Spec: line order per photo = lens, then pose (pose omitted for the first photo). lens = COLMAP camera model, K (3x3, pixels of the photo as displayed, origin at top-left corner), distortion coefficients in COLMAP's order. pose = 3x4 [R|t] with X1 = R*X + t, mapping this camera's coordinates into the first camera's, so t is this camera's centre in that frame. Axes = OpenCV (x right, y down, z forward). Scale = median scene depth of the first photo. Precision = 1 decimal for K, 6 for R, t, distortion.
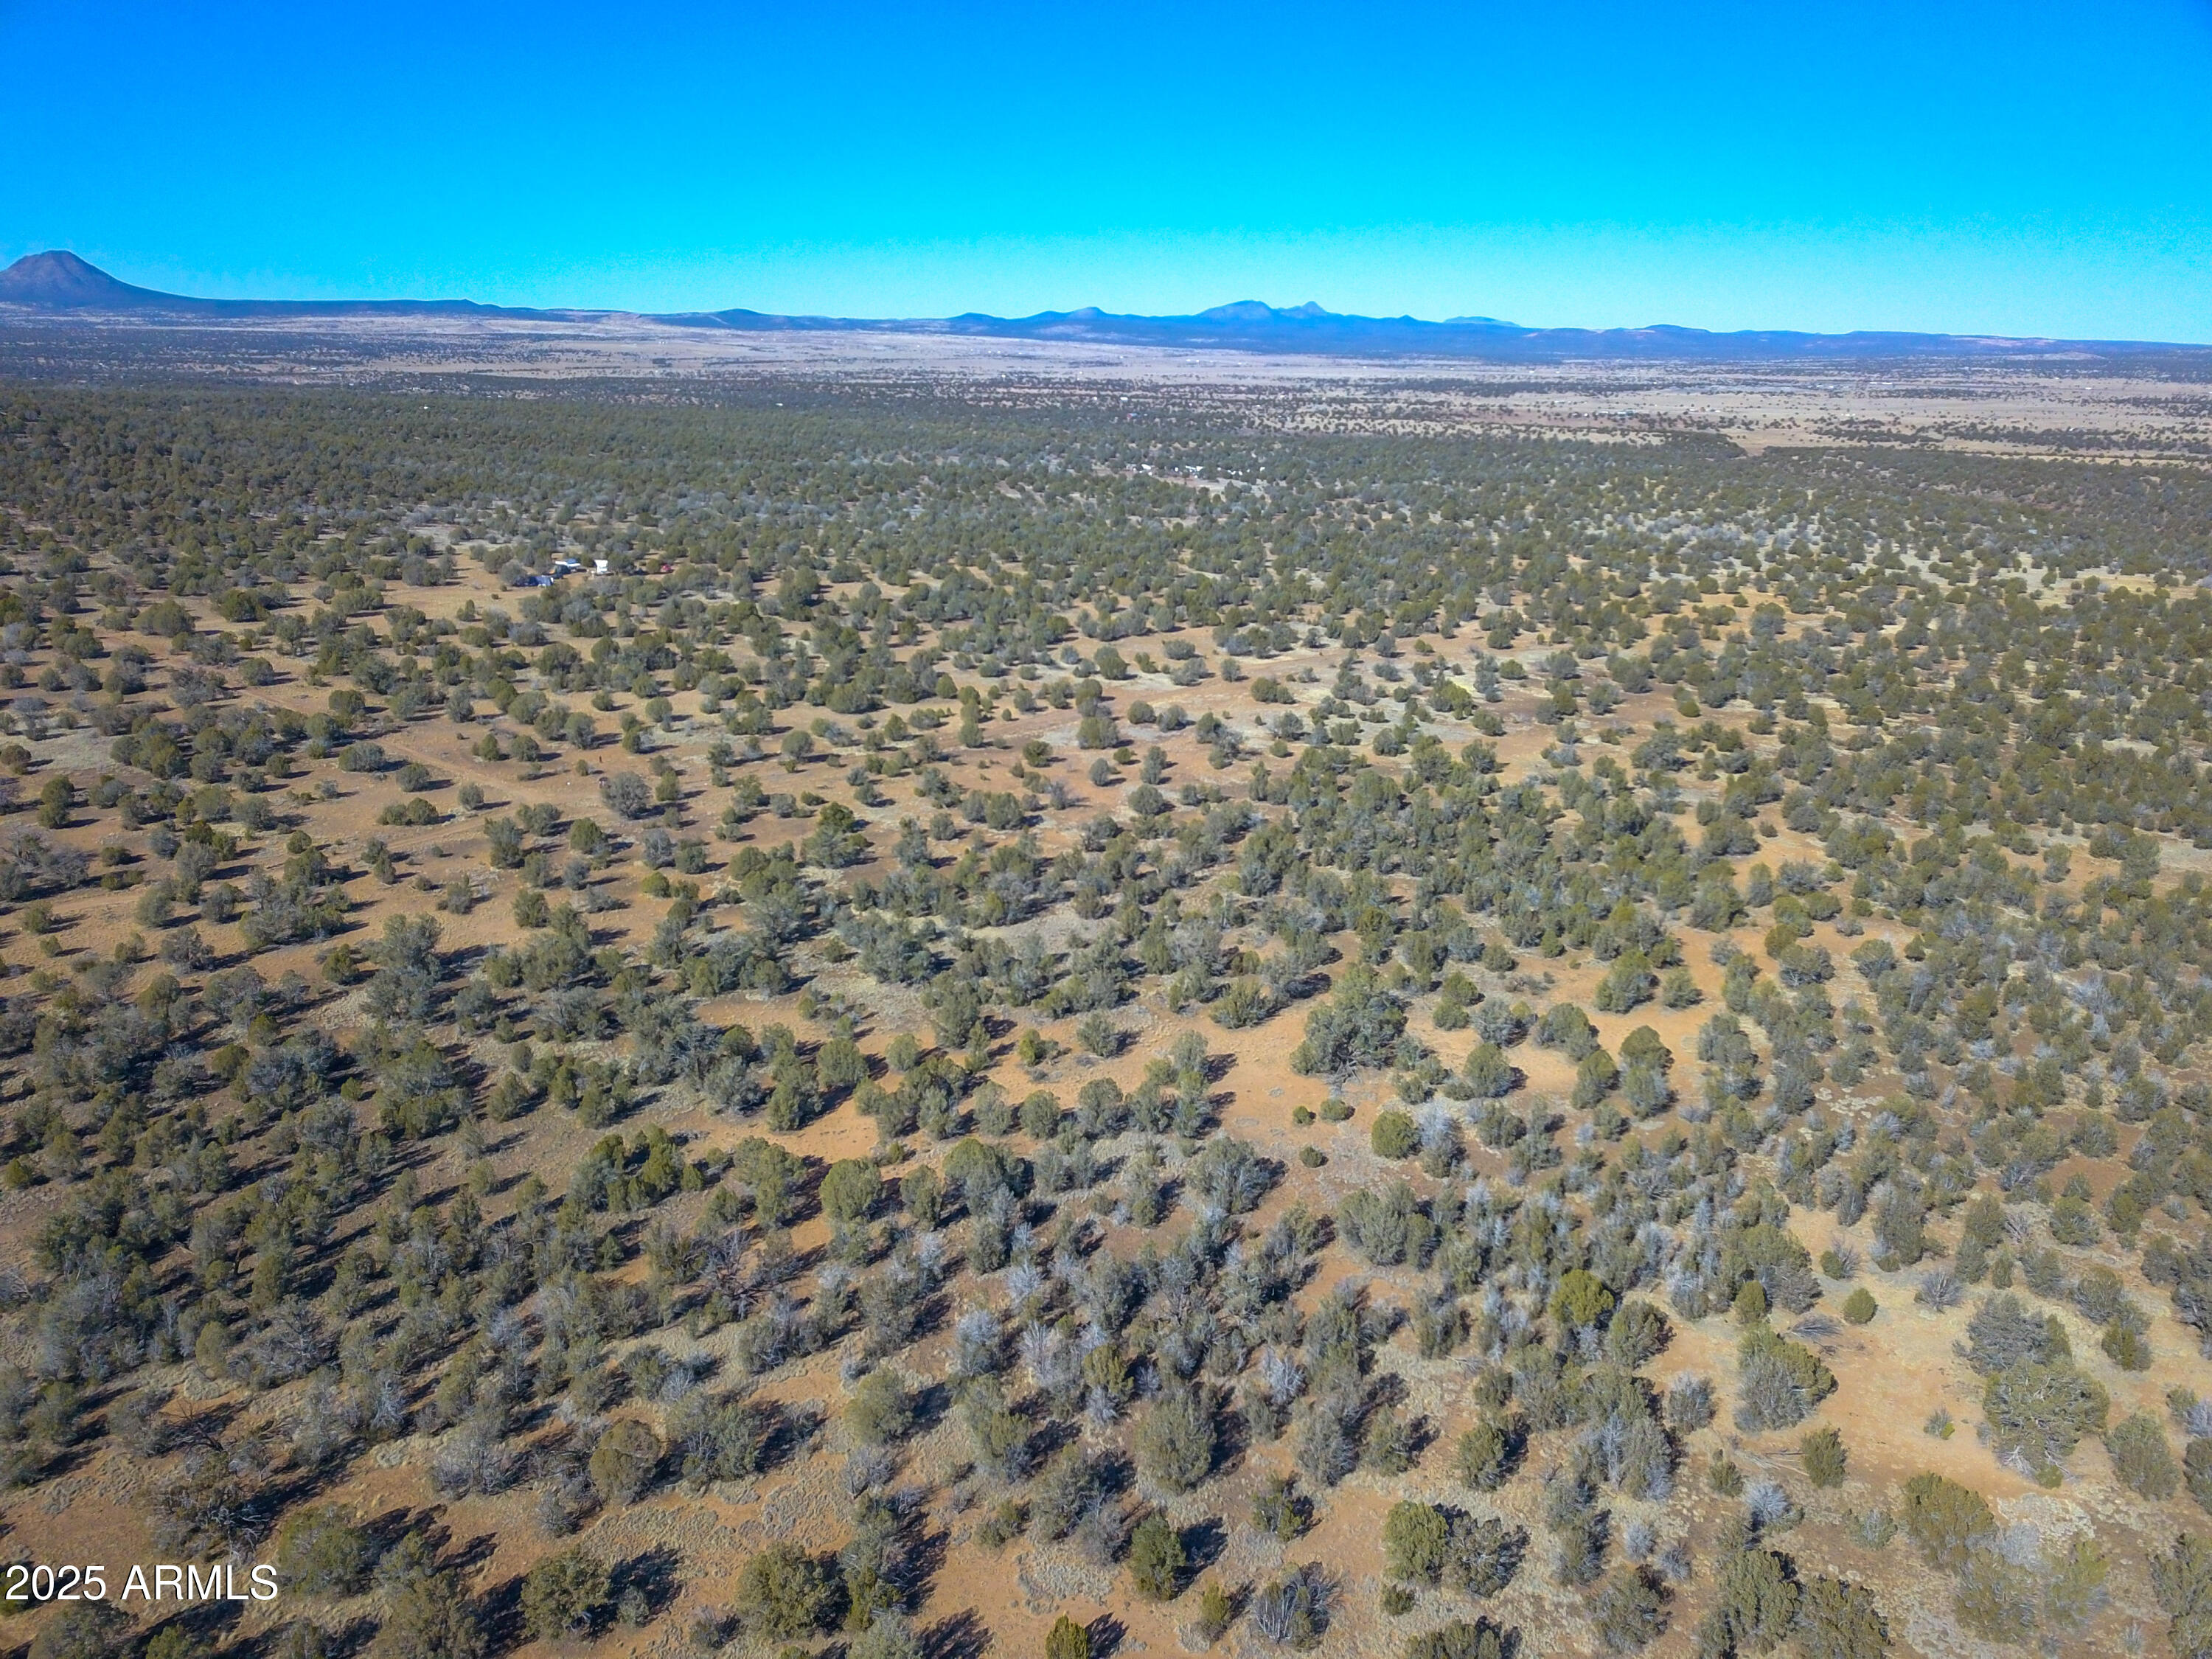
lens RADIAL K [[1675.8, 0, 1097.6], [0, 1675.8, 837.4], [0, 0, 1]] dist [0.028688, -0.023058]
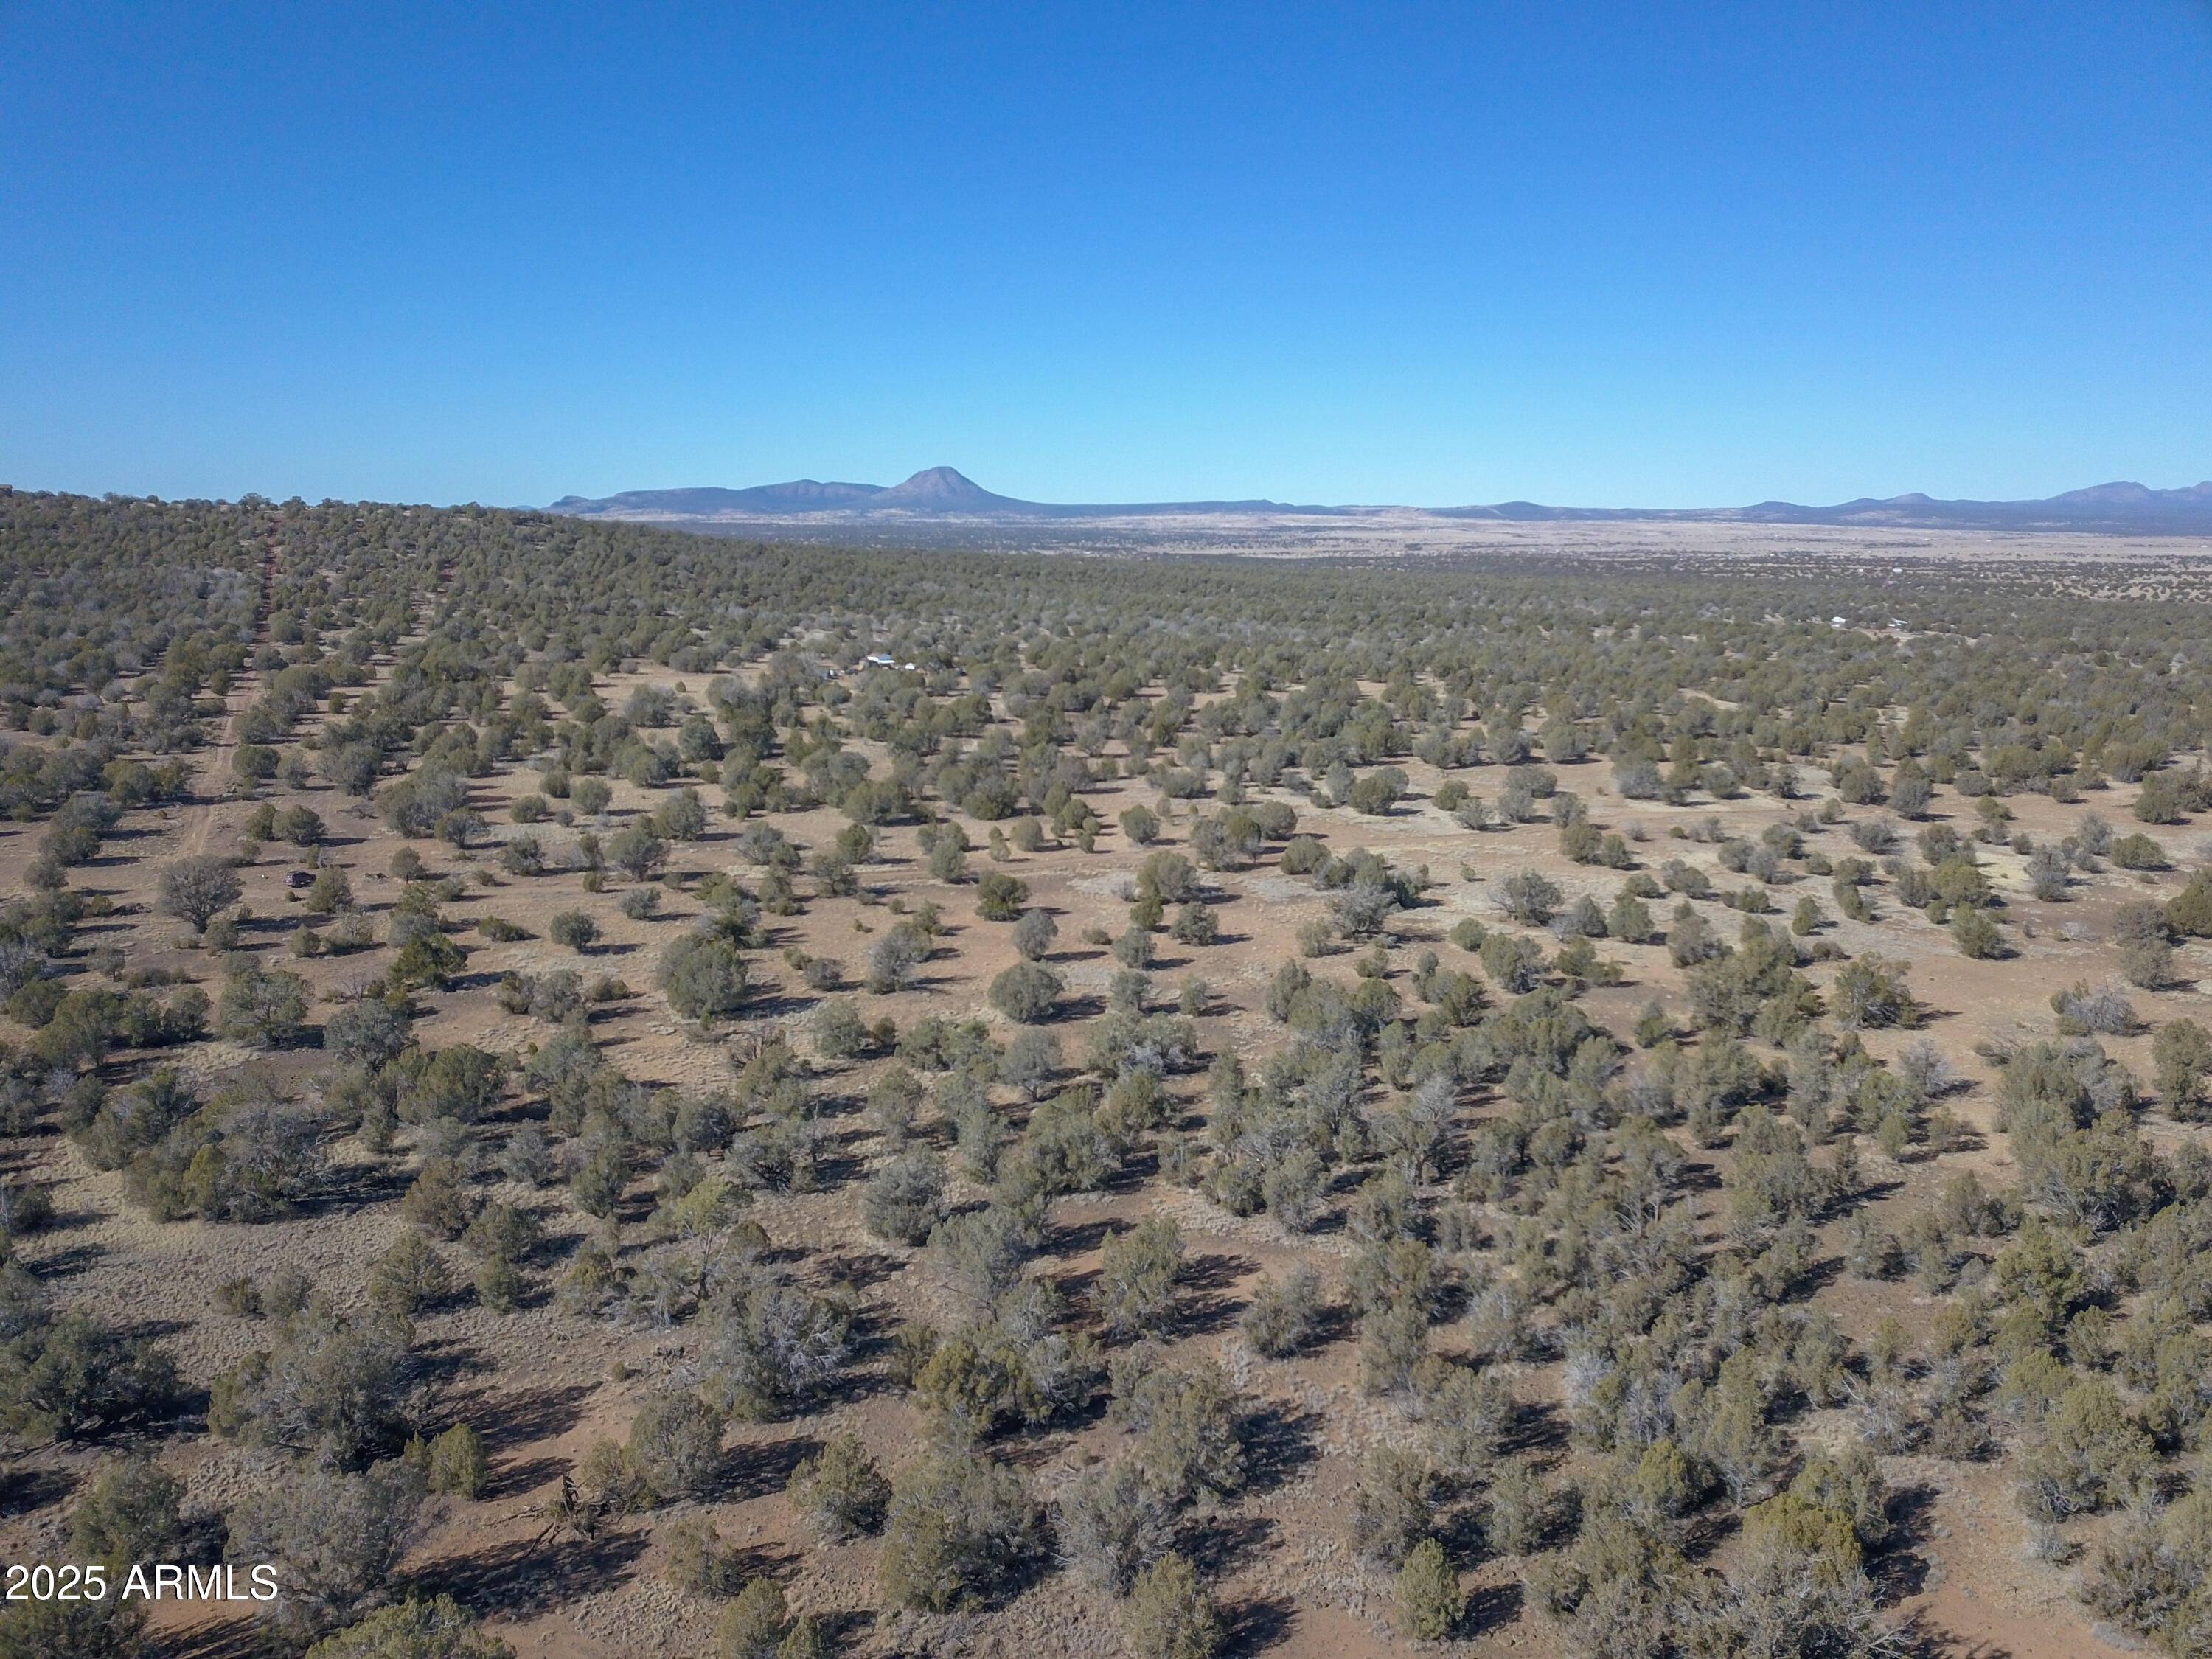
lens RADIAL K [[1670.1, 0, 1082.7], [0, 1670.1, 828.2], [0, 0, 1]] dist [0.037242, -0.039377]
pose [[0.897149, 0.065208, -0.436889, 0.129922], [-0.114853, 0.989462, -0.088168, -0.014654], [0.426536, 0.129278, 0.895184, 0.265222]]
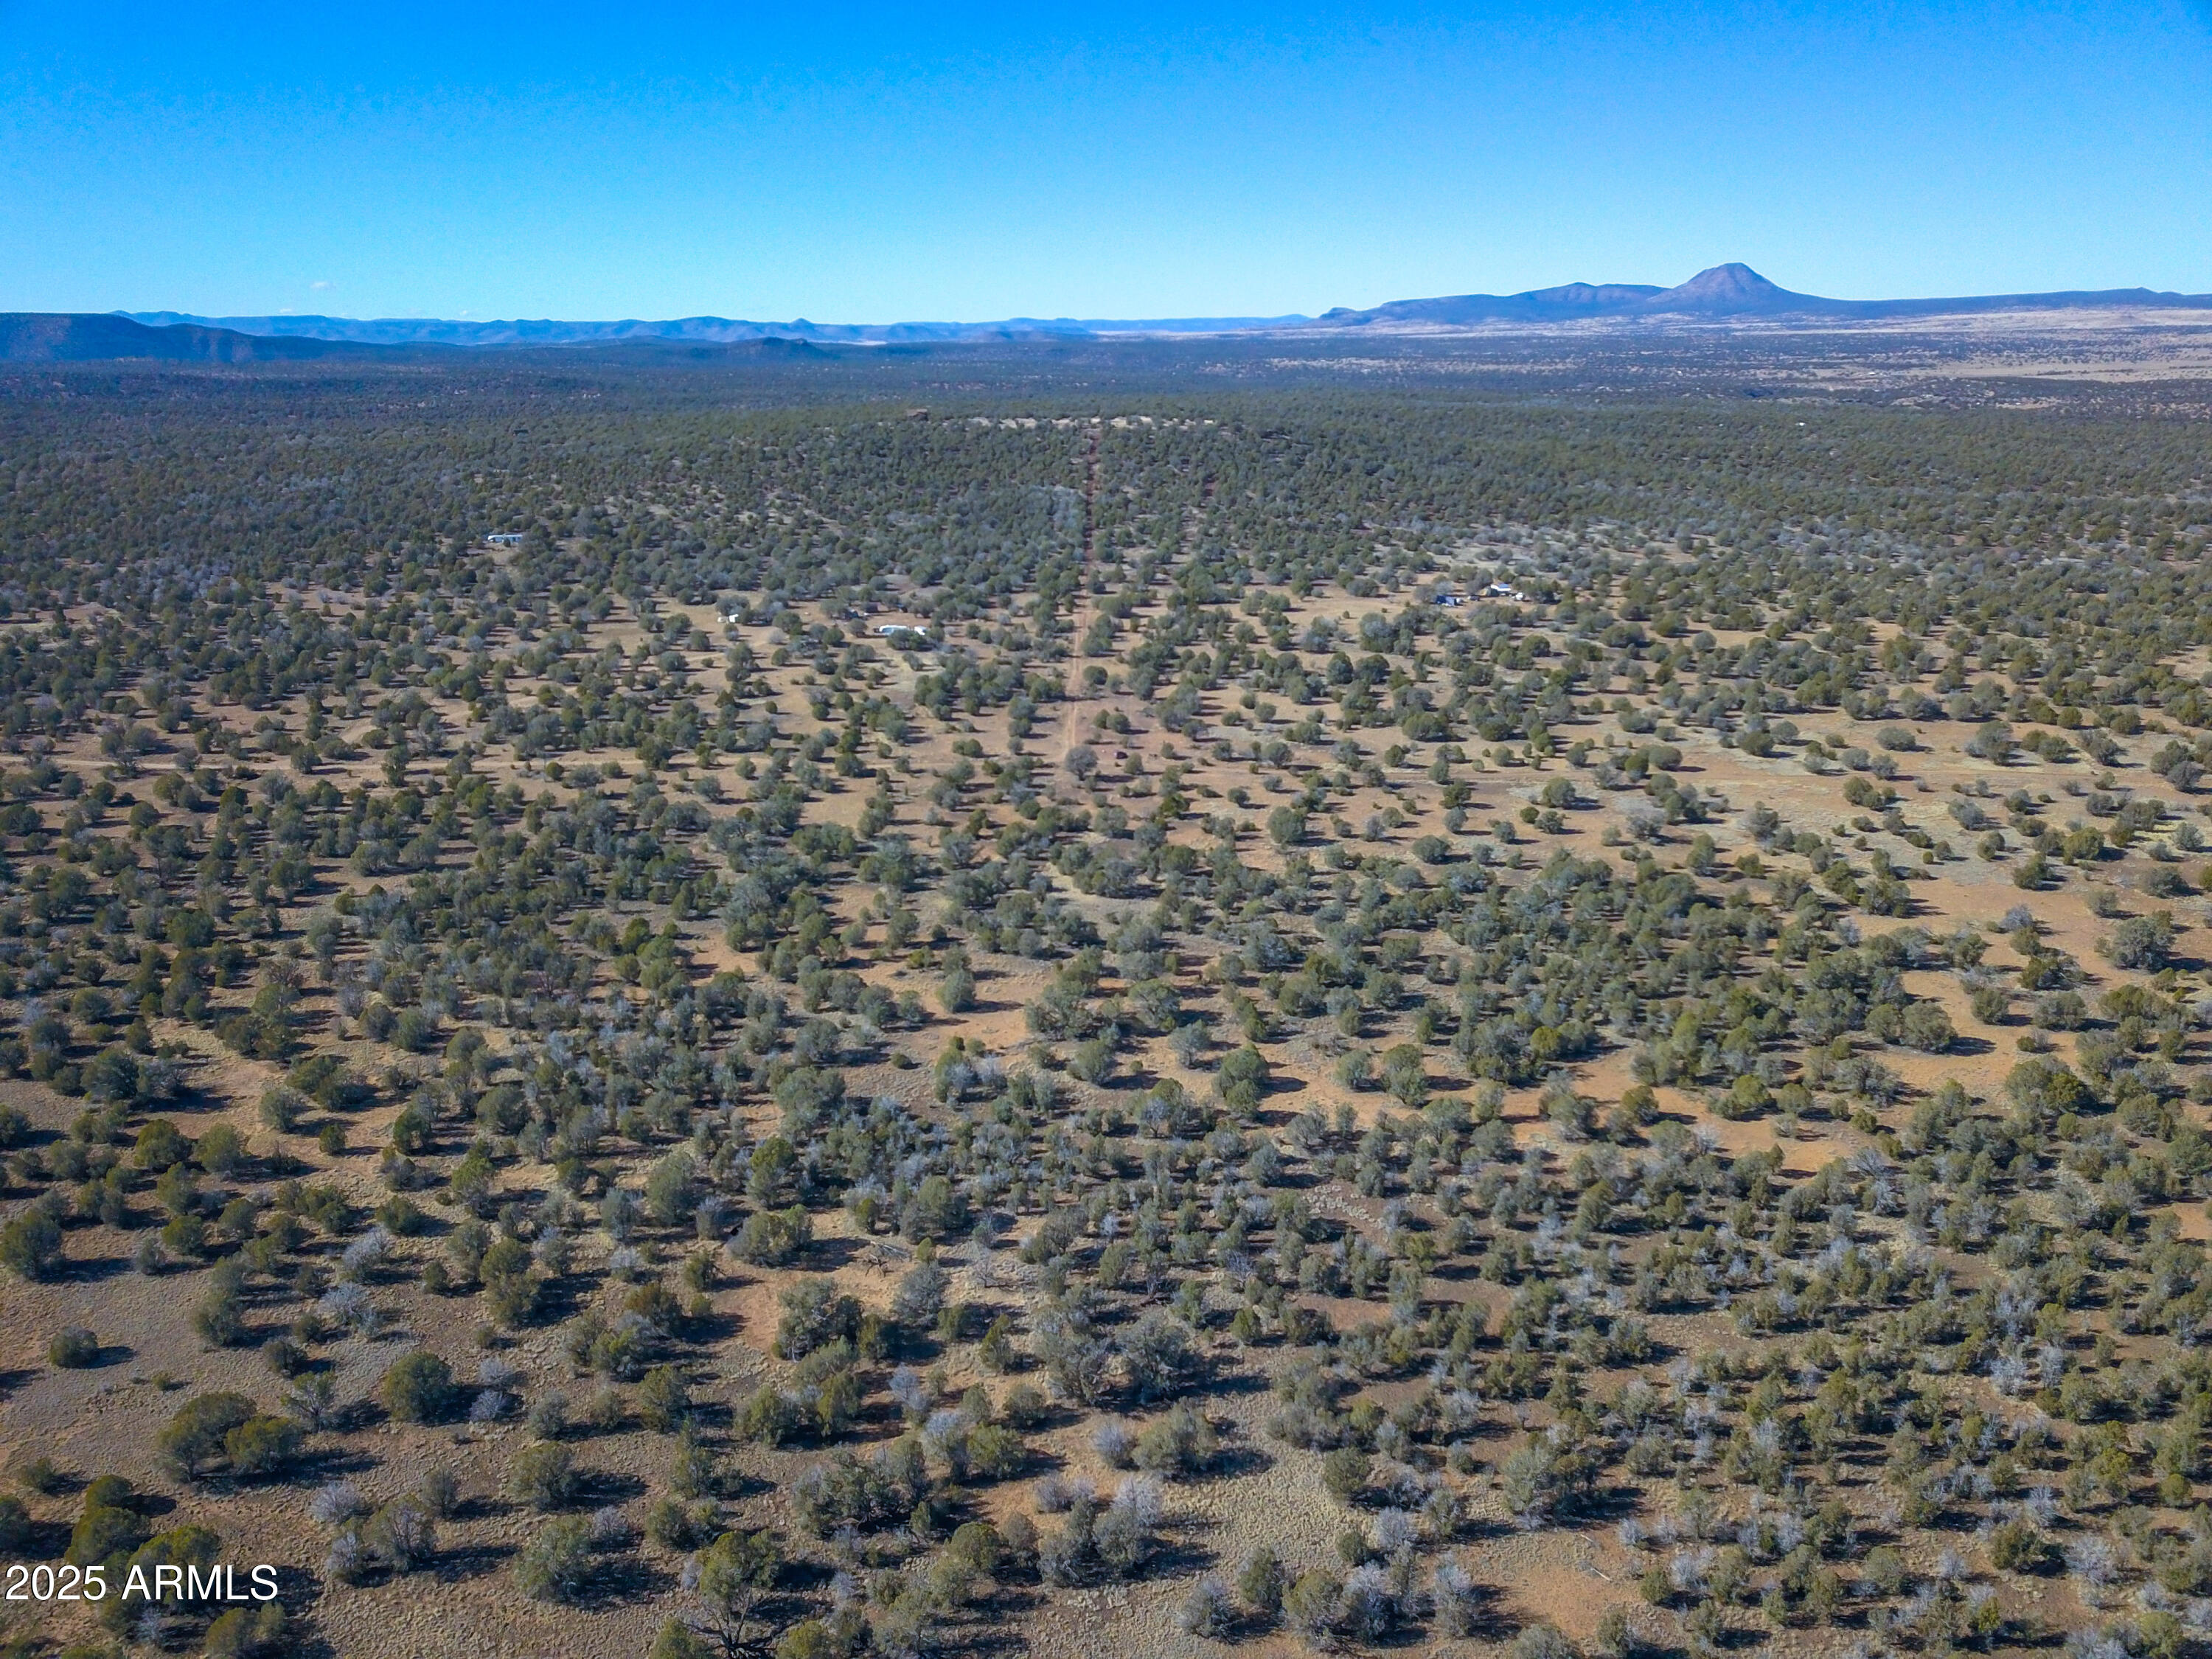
lens RADIAL K [[1700.6, 0, 1124.0], [0, 1700.6, 801.3], [0, 0, 1]] dist [0.049871, -0.036412]
pose [[0.644171, 0.184470, -0.742303, 0.356065], [-0.200893, 0.977214, 0.068513, -0.044058], [0.738028, 0.104989, 0.666552, 0.048493]]
